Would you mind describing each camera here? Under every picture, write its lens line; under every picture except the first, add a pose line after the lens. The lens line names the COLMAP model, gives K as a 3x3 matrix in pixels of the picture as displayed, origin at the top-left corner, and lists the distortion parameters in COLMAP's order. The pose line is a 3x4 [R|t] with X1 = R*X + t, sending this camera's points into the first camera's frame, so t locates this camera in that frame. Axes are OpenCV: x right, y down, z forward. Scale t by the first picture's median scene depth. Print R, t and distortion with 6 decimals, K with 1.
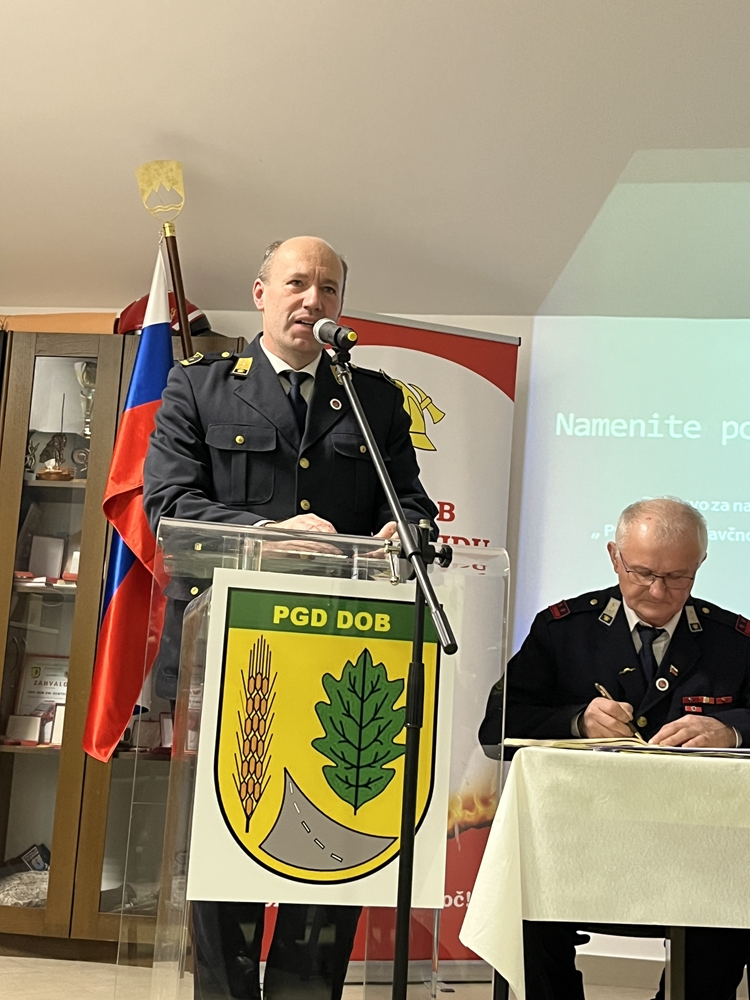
lens RADIAL K [[1360.9, 0, 371.0], [0, 1360.9, 484.9], [0, 0, 1]] dist [0.034379, -0.163585]
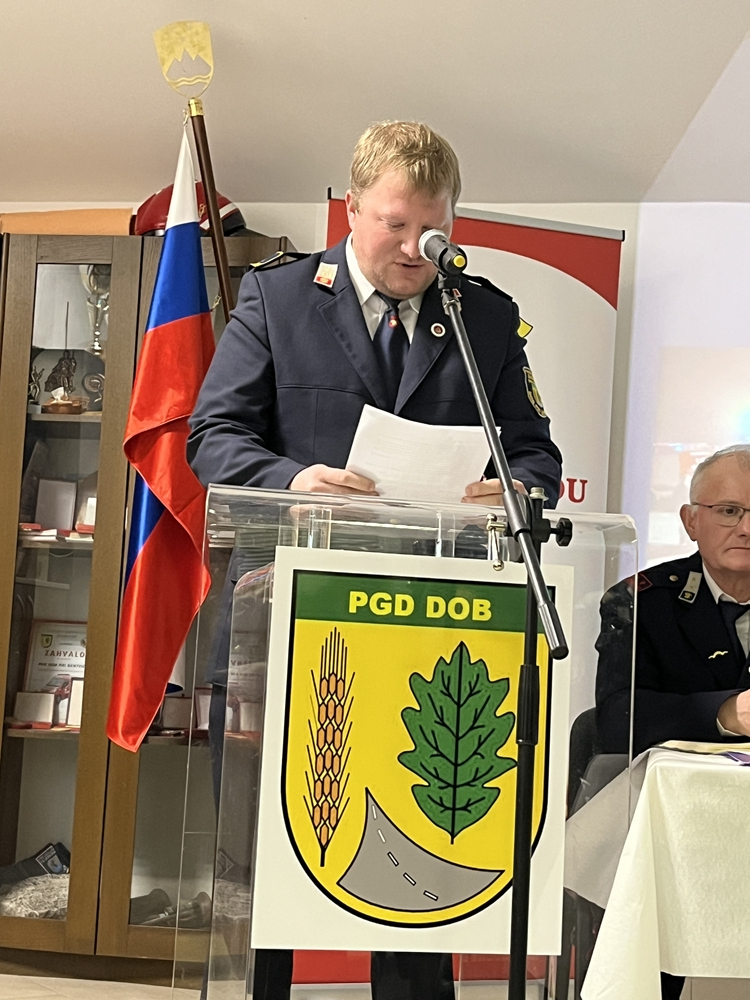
lens RADIAL K [[1614.0, 0, 360.8], [0, 1614.0, 495.0], [0, 0, 1]] dist [0.030503, 0.000012]
pose [[0.999179, -0.010208, -0.039203, -0.025496], [0.012711, 0.997859, 0.064159, -0.030776], [0.038464, -0.064605, 0.997169, 0.035875]]
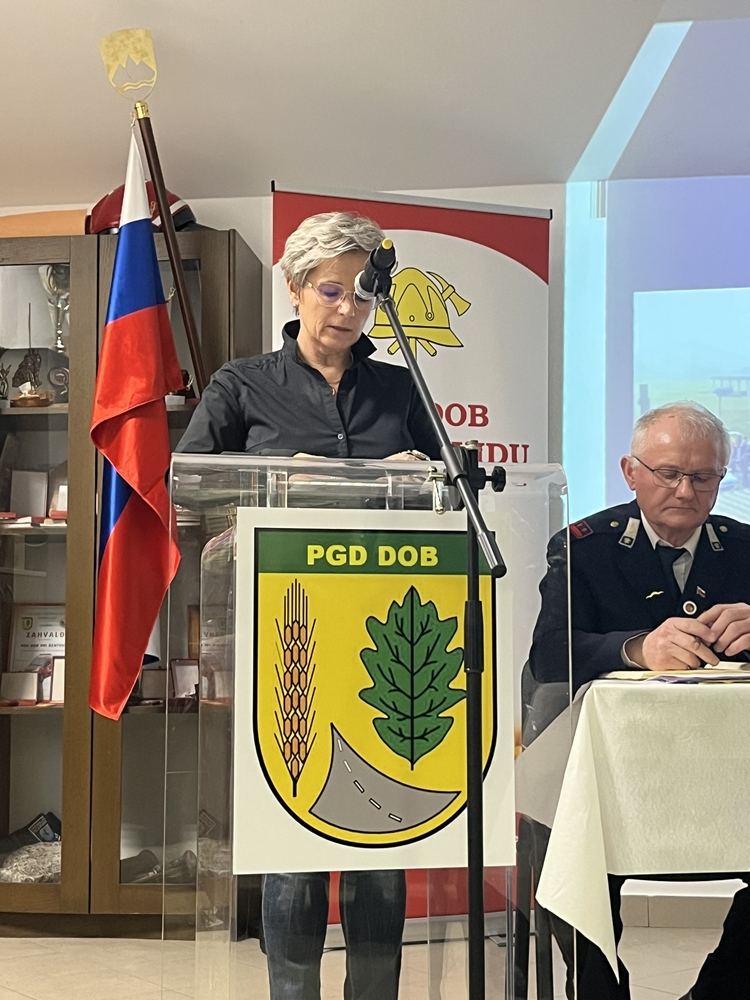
lens RADIAL K [[1552.6, 0, 375.0], [0, 1552.6, 500.0], [0, 0, 1]] dist [0.043925, -0.147932]
pose [[0.998102, -0.061298, -0.005829, -0.018691], [0.061567, 0.995032, 0.078234, -0.017449], [0.001004, -0.078444, 0.996918, -0.012553]]
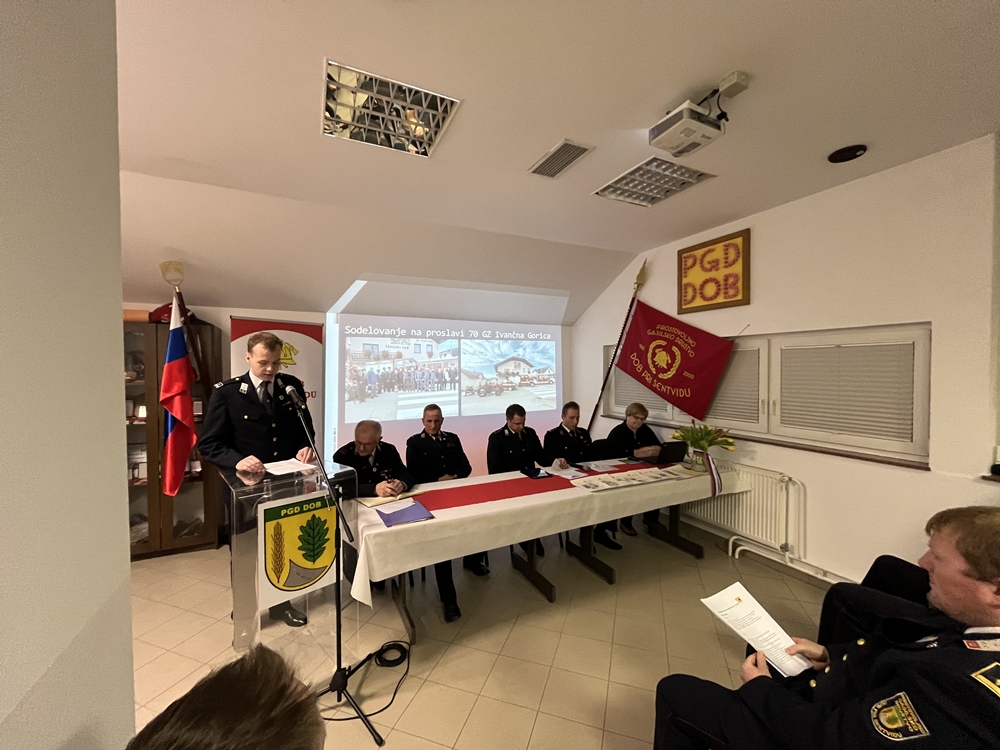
lens RADIAL K [[402.0, 0, 500.5], [0, 402.0, 376.0], [0, 0, 1]] dist [-0.000817, -0.000125]
pose [[0.833712, -0.070918, 0.547627, -0.131846], [-0.048177, 0.978596, 0.200073, -0.408590], [-0.550095, -0.193186, 0.812450, 0.047657]]
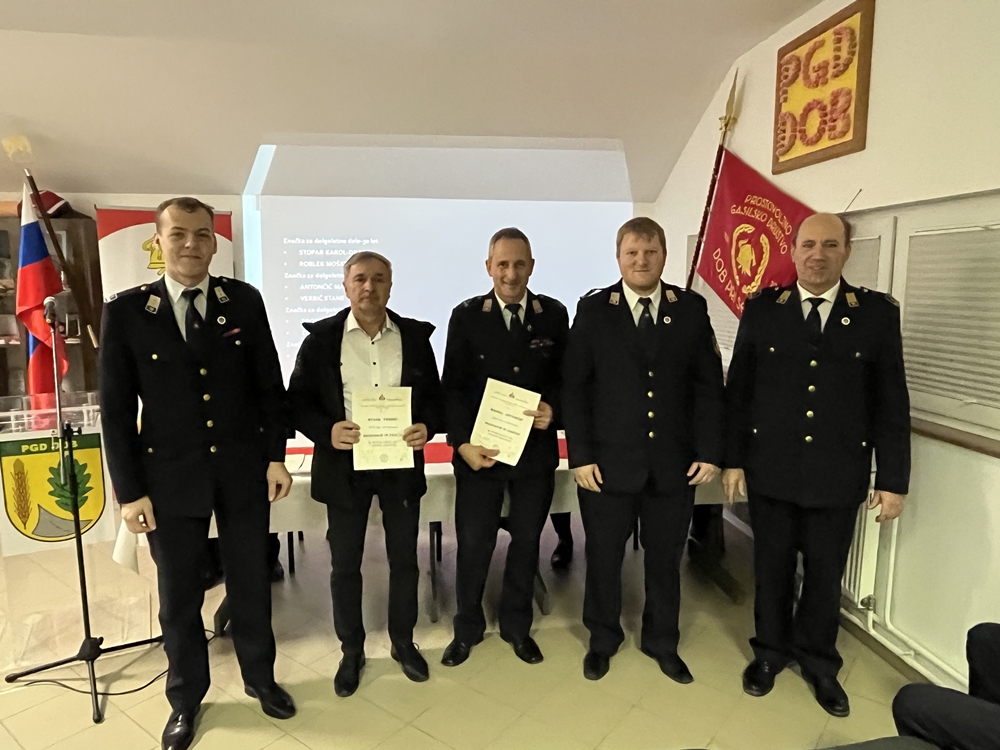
lens RADIAL K [[667.1, 0, 502.3], [0, 667.1, 379.6], [0, 0, 1]] dist [-0.006419, -0.000513]
pose [[0.962495, -0.096807, 0.253439, 0.485716], [0.008081, 0.943985, 0.329891, -0.425577], [-0.271178, -0.315470, 0.909363, -0.332860]]
